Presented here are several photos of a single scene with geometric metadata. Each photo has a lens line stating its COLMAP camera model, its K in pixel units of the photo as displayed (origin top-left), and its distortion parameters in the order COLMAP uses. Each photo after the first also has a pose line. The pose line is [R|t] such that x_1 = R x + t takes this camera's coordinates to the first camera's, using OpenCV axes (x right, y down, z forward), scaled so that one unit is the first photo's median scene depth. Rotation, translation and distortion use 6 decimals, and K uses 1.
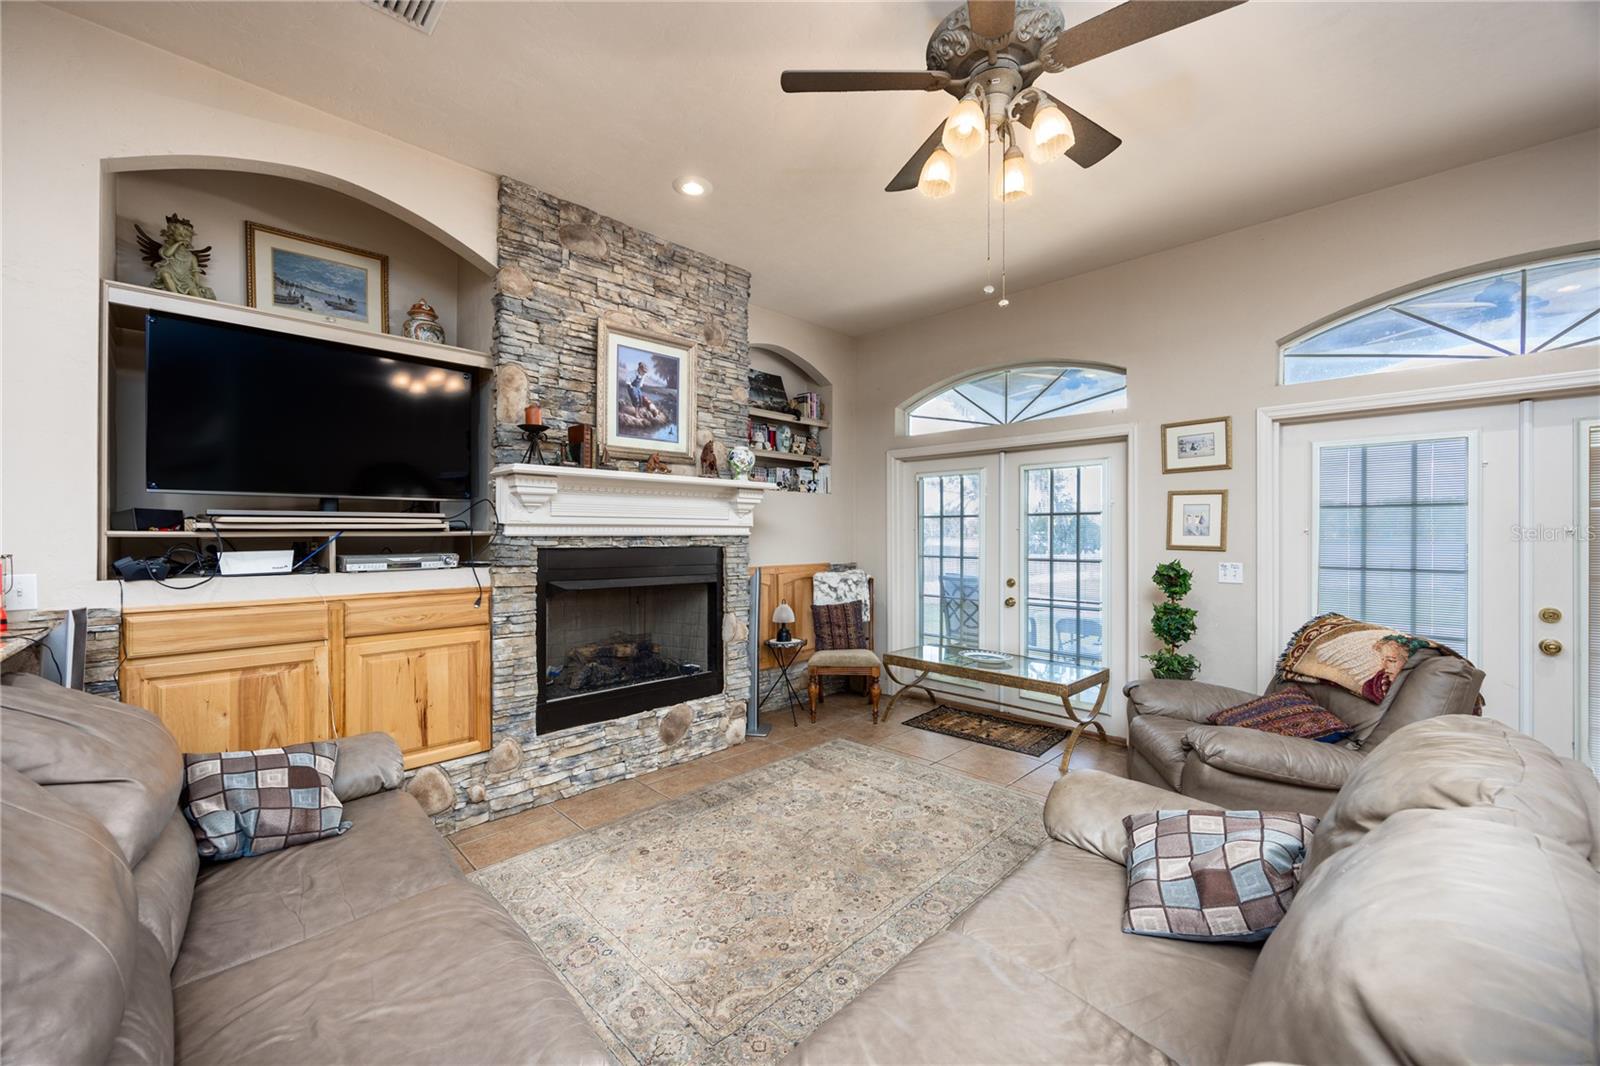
lens RADIAL K [[619.8, 0, 798.5], [0, 619.8, 533.2], [0, 0, 1]] dist [-0.004498, 0.000864]
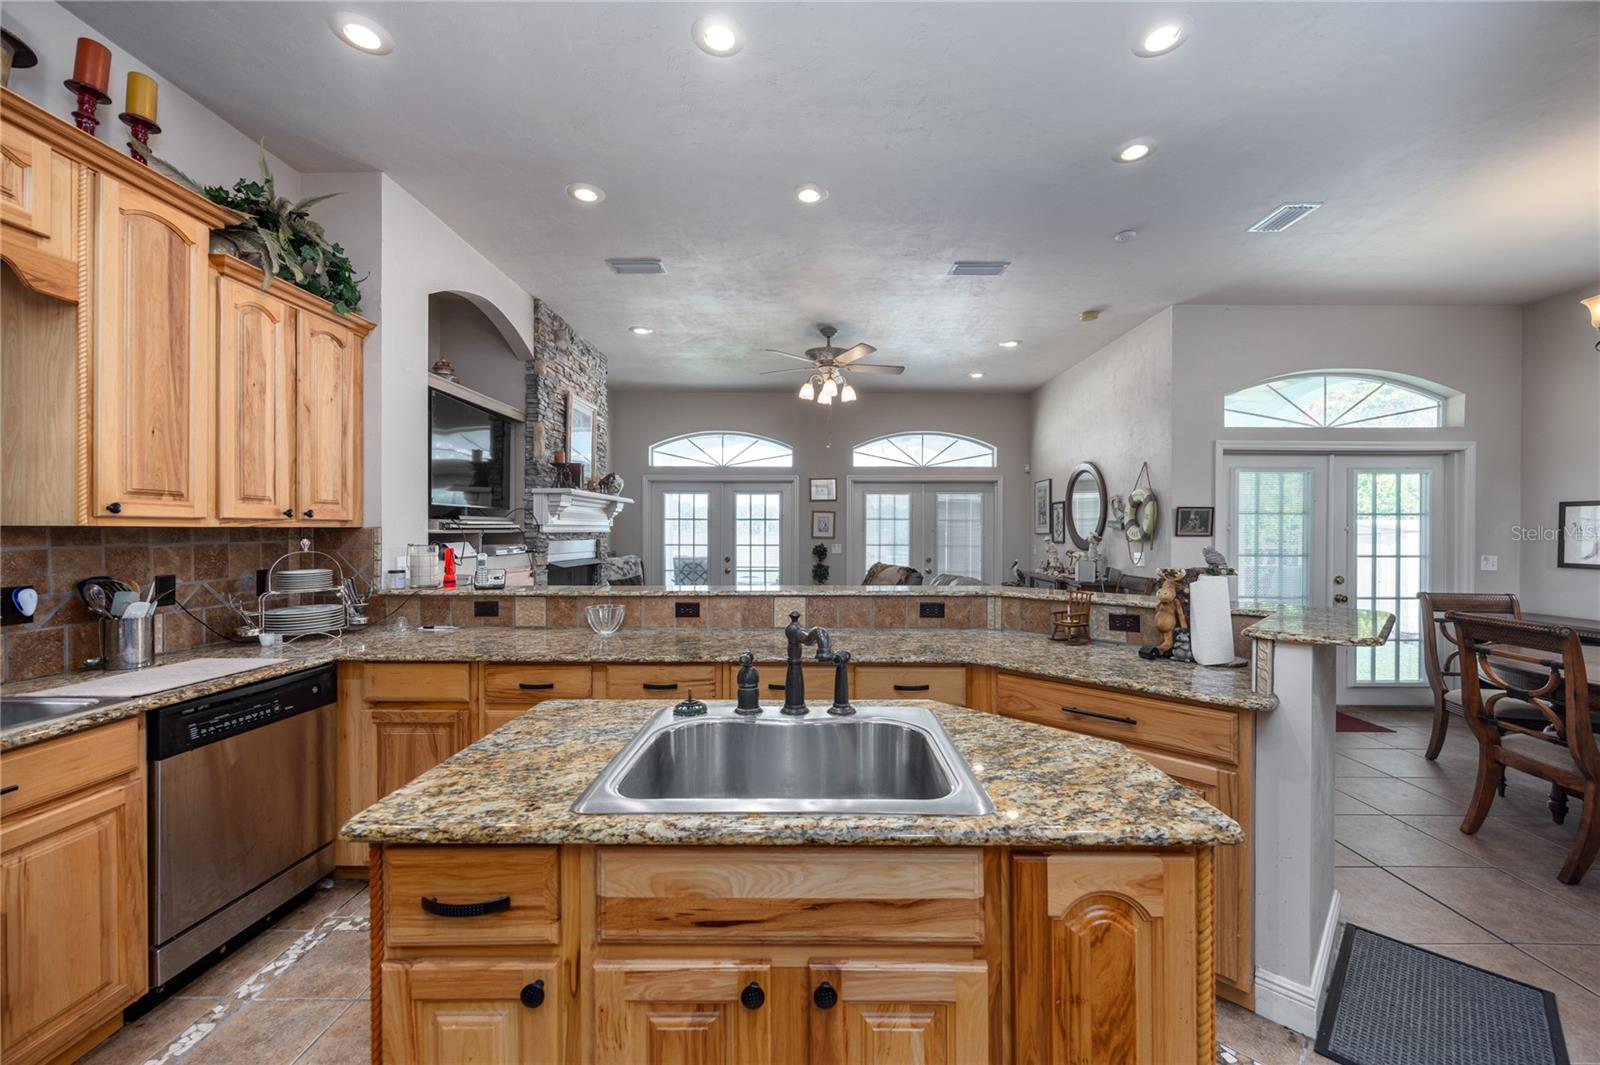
lens RADIAL K [[619.8, 0, 805.8], [0, 619.8, 533.3], [0, 0, 1]] dist [-0.004498, 0.000864]
pose [[0.709099, -0.001646, 0.705107, -0.951591], [-0.002397, 0.999986, 0.004745, -0.002373], [-0.705105, -0.005055, 0.709085, -0.492438]]
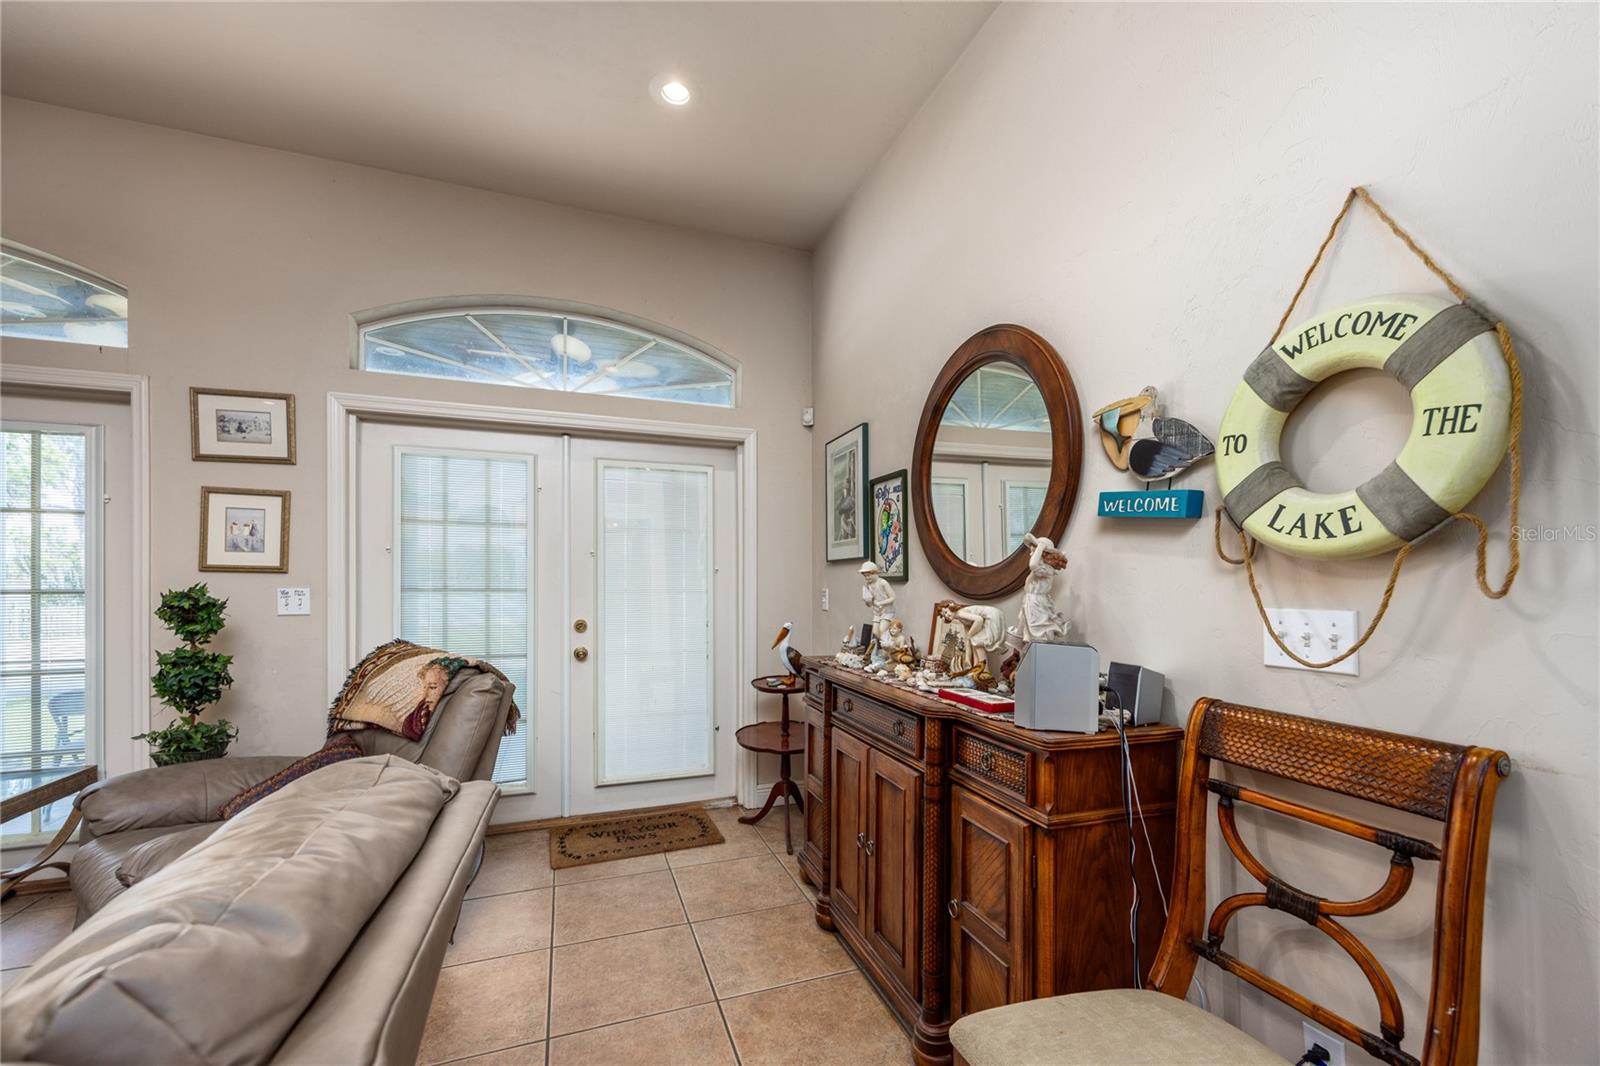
lens RADIAL K [[638.1, 0, 800.8], [0, 638.1, 580.5], [0, 0, 1]] dist [0.005198, -0.001142]
pose [[0.408965, 0.000890, 0.912550, 0.241402], [-0.003279, 0.999995, 0.000495, 0.036974], [-0.912544, -0.003195, 0.408966, 0.110185]]
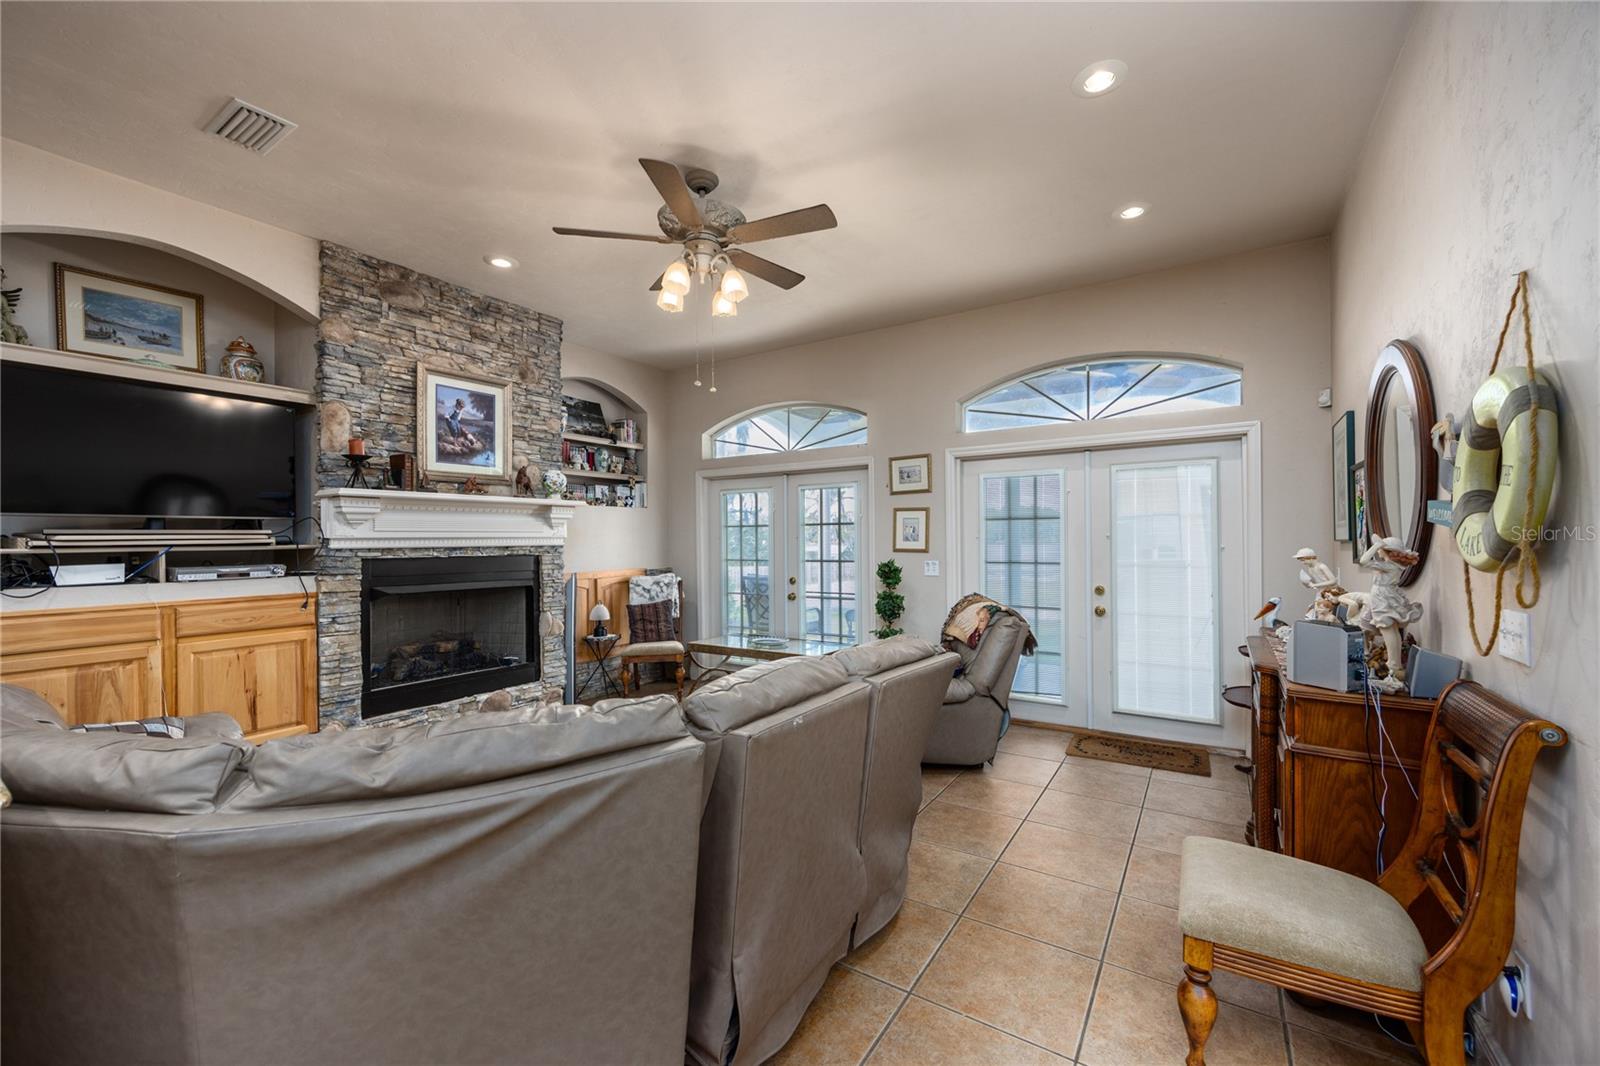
lens RADIAL K [[638.1, 0, 804.0], [0, 638.1, 539.3], [0, 0, 1]] dist [0.005198, -0.001142]
pose [[0.975683, -0.010771, 0.218920, 0.117659], [0.011262, 0.999936, -0.000998, -0.001838], [-0.218895, 0.003439, 0.975742, -0.326544]]
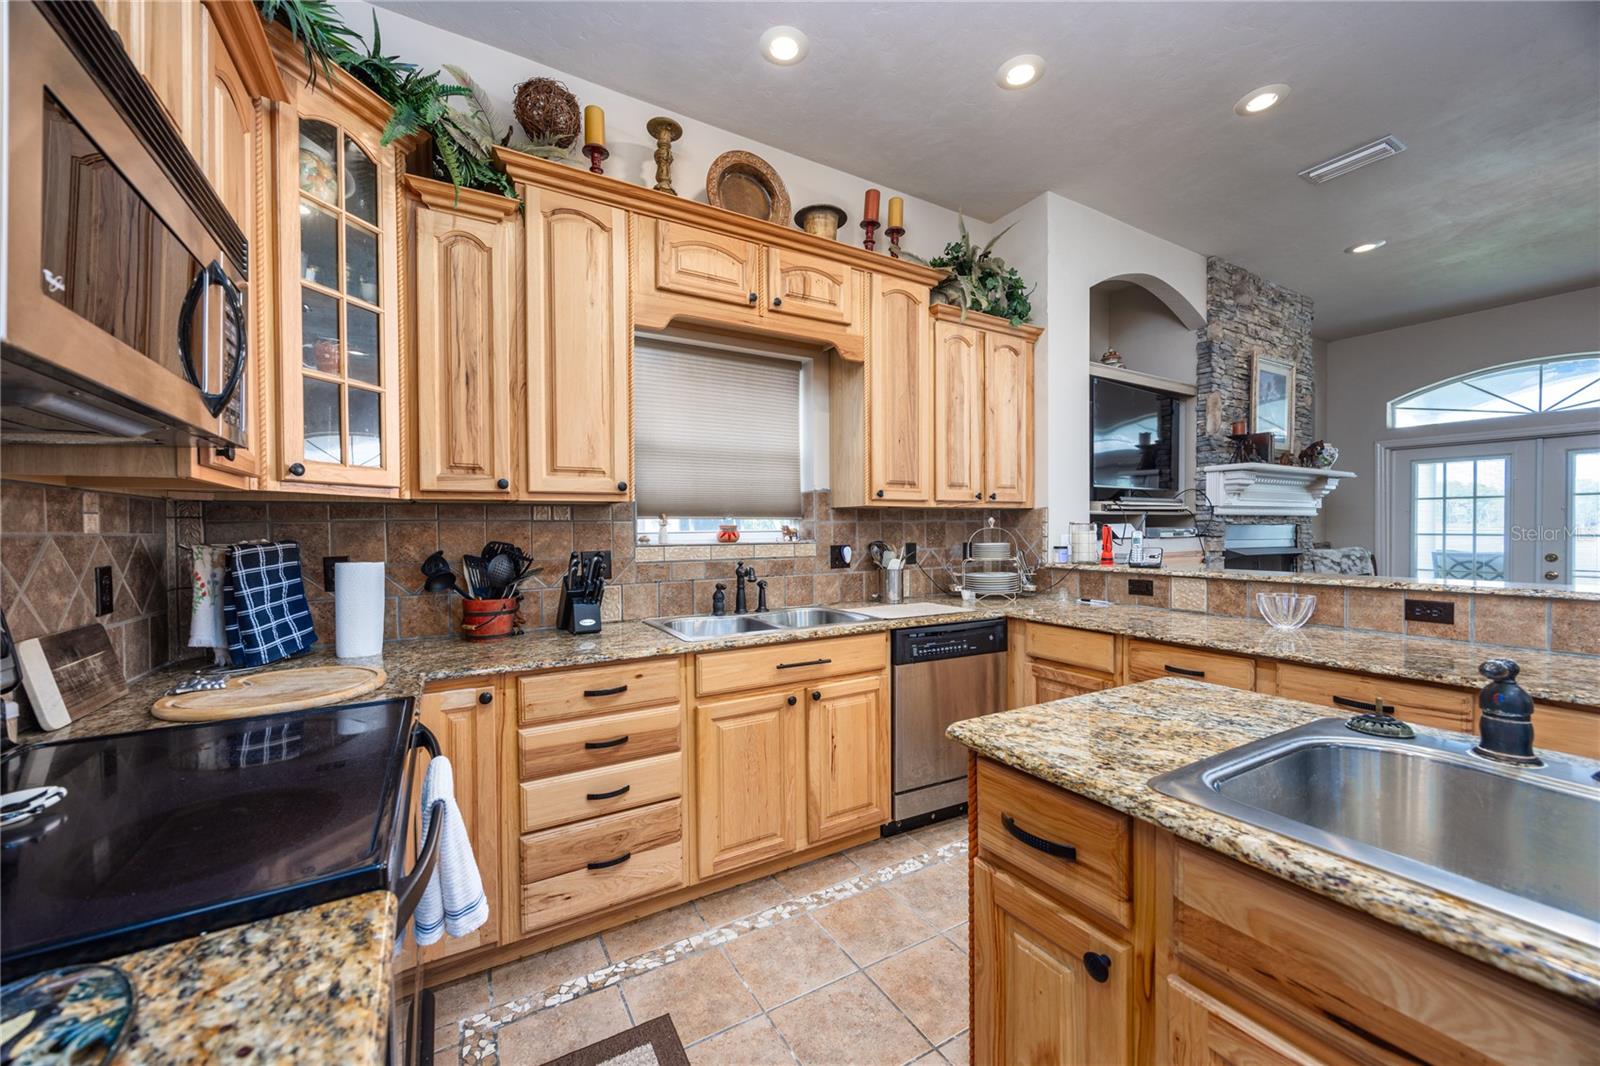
lens RADIAL K [[604.2, 0, 801.9], [0, 604.2, 534.3], [0, 0, 1]] dist [-0.001508, -0.000301]
pose [[0.968929, -0.003340, -0.247318, -0.903241], [0.006344, 0.999915, 0.011350, 0.023361], [0.247259, -0.012566, 0.968868, -0.478515]]
